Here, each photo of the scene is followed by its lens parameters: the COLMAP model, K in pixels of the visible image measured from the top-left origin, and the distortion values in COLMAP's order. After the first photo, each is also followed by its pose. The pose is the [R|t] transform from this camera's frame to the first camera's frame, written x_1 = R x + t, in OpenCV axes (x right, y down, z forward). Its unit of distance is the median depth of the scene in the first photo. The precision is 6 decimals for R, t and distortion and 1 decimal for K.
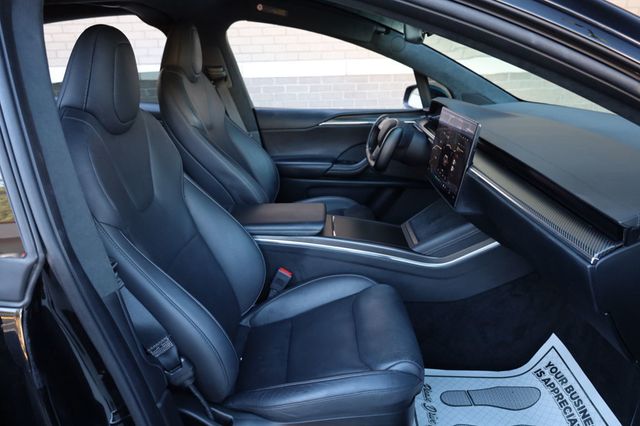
lens RADIAL K [[437.9, 0, 319.6], [0, 437.9, 213.1], [0, 0, 1]] dist [0.002139, -0.000619]
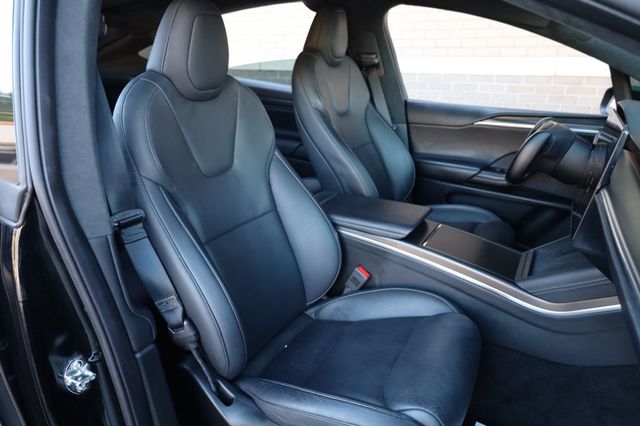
lens RADIAL K [[437.9, 0, 314.2], [0, 437.9, 212.3], [0, 0, 1]] dist [0.002139, -0.000619]
pose [[0.881508, 0.185344, -0.434272, 0.180164], [-0.185424, 0.981734, 0.042614, -0.007642], [0.434238, 0.042959, 0.899773, 0.107591]]
